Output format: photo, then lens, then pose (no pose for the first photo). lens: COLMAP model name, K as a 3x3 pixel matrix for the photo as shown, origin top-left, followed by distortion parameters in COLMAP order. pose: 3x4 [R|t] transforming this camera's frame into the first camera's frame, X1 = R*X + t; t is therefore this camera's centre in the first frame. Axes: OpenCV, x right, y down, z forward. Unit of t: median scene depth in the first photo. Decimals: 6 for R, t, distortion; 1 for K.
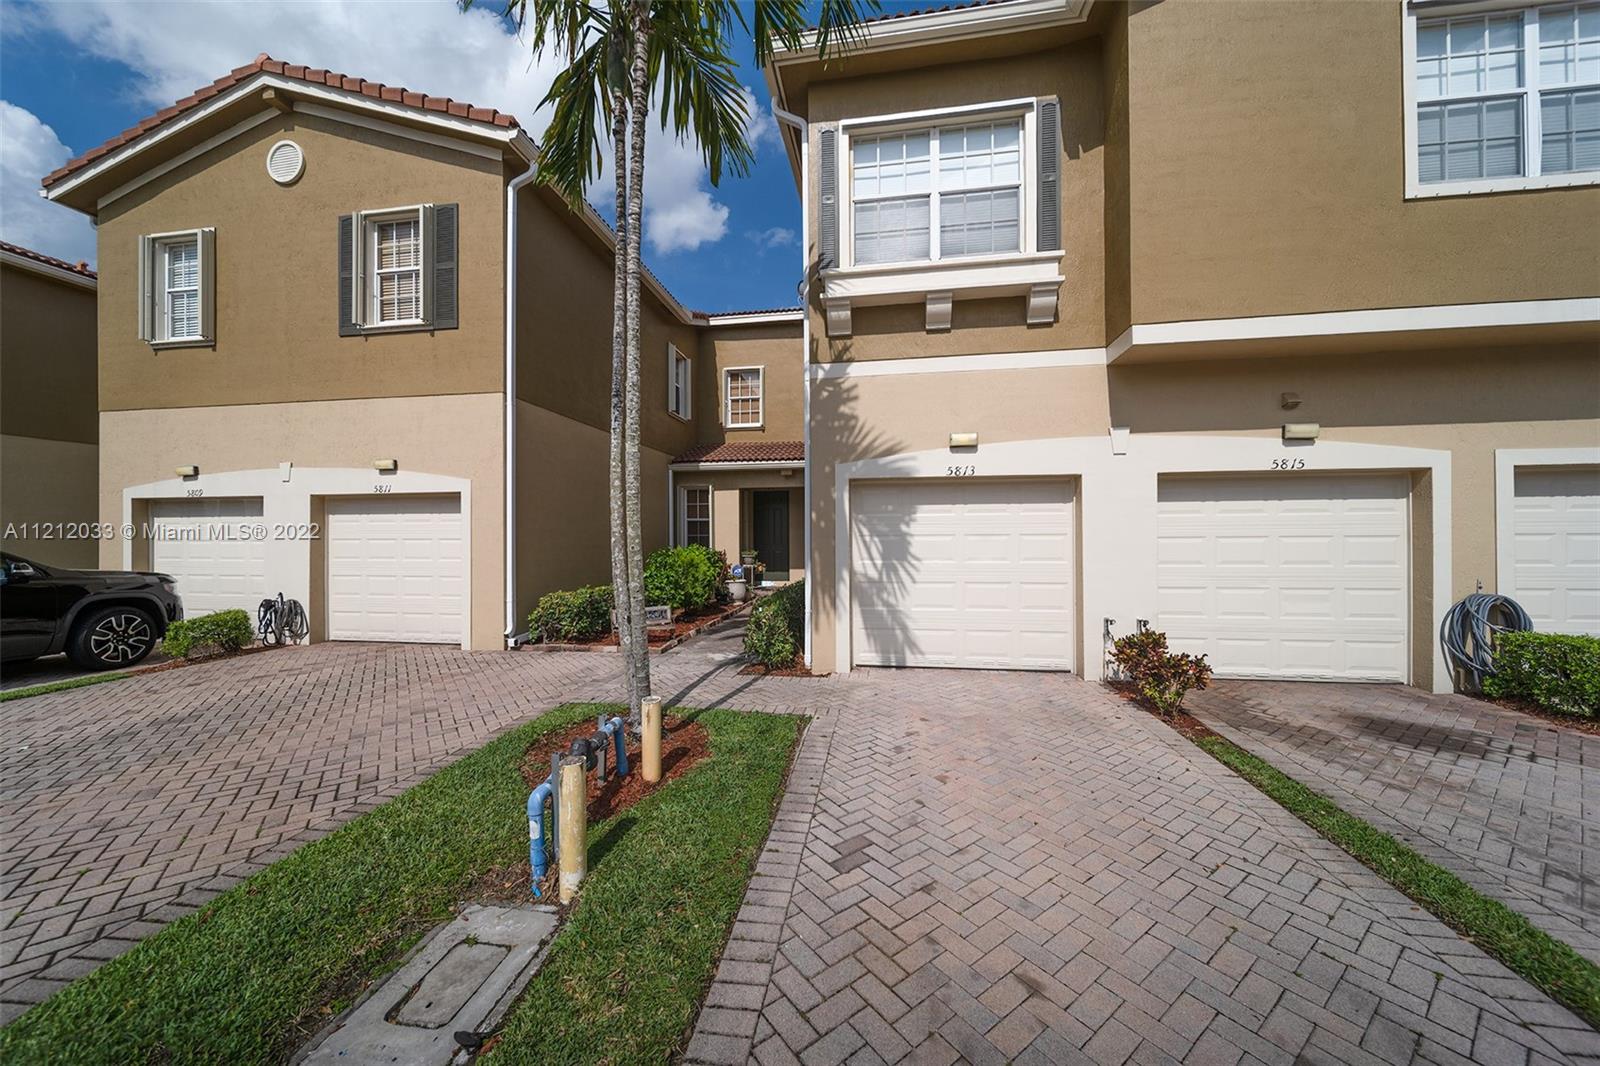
lens RADIAL K [[563.5, 0, 800.6], [0, 563.5, 532.2], [0, 0, 1]] dist [-0.000255, -0.000215]
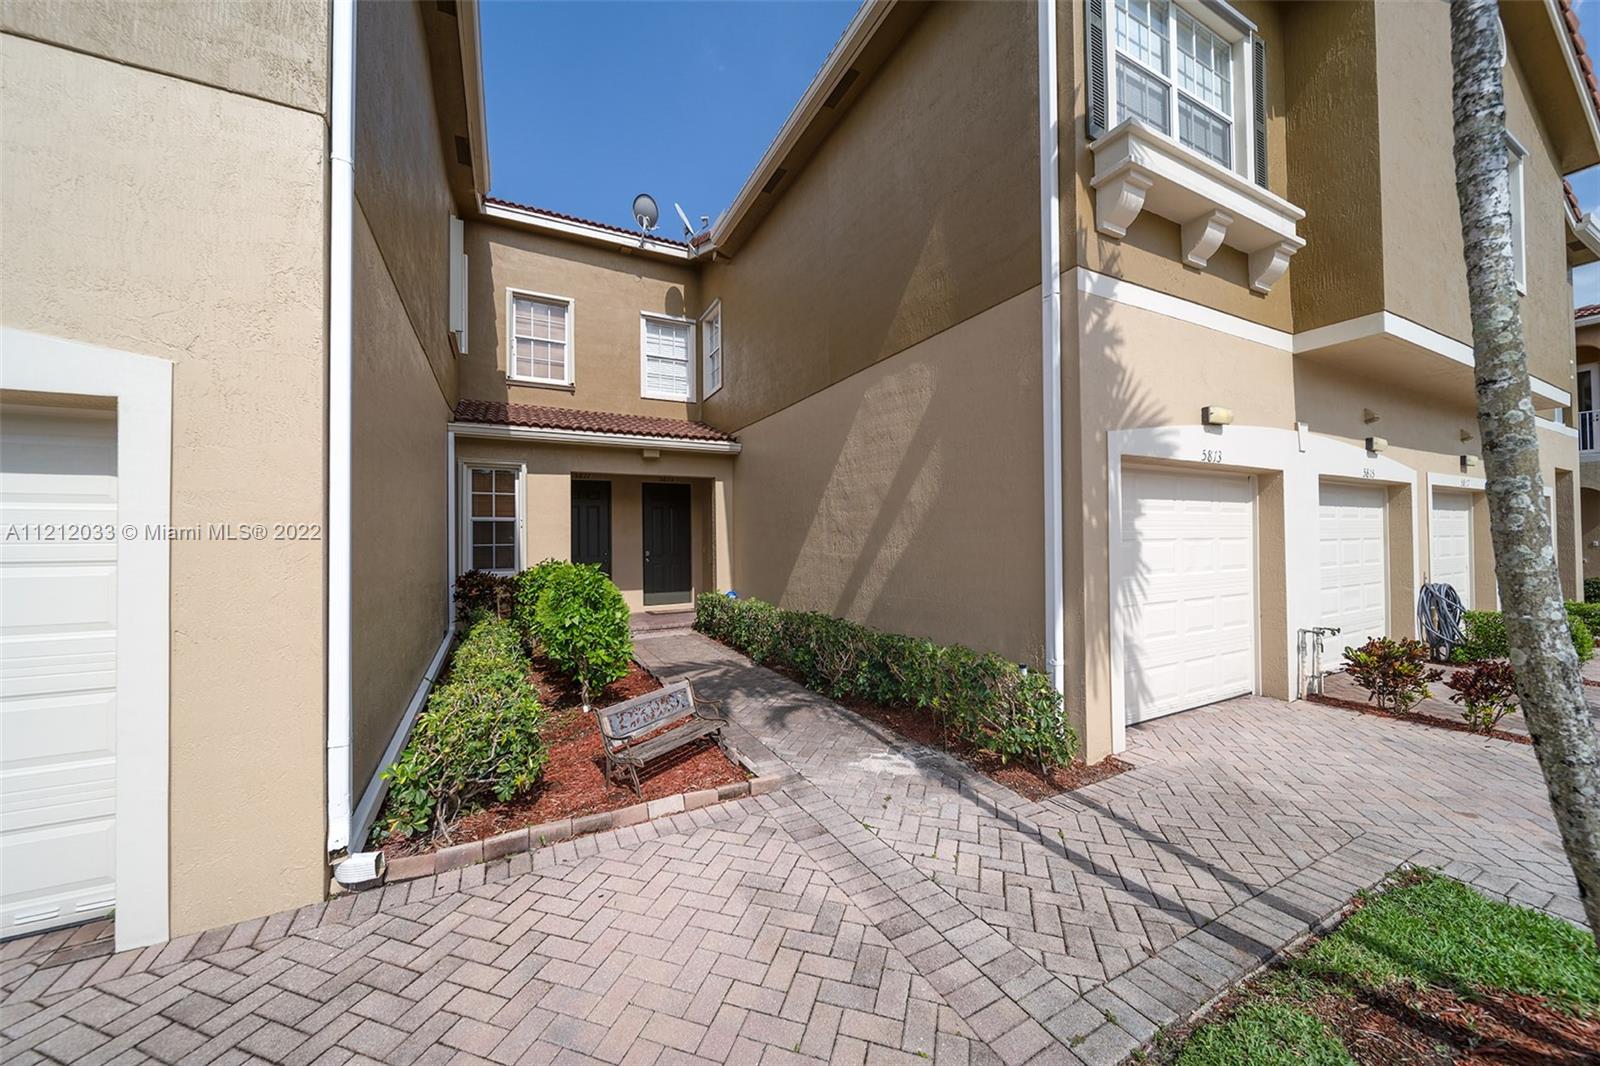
lens RADIAL K [[563.5, 0, 800.3], [0, 563.5, 529.9], [0, 0, 1]] dist [-0.000255, -0.000215]
pose [[0.804293, 0.006421, 0.594199, -0.592226], [0.005181, 0.999828, -0.017816, 0.003136], [-0.594211, 0.017408, 0.804121, 0.677100]]
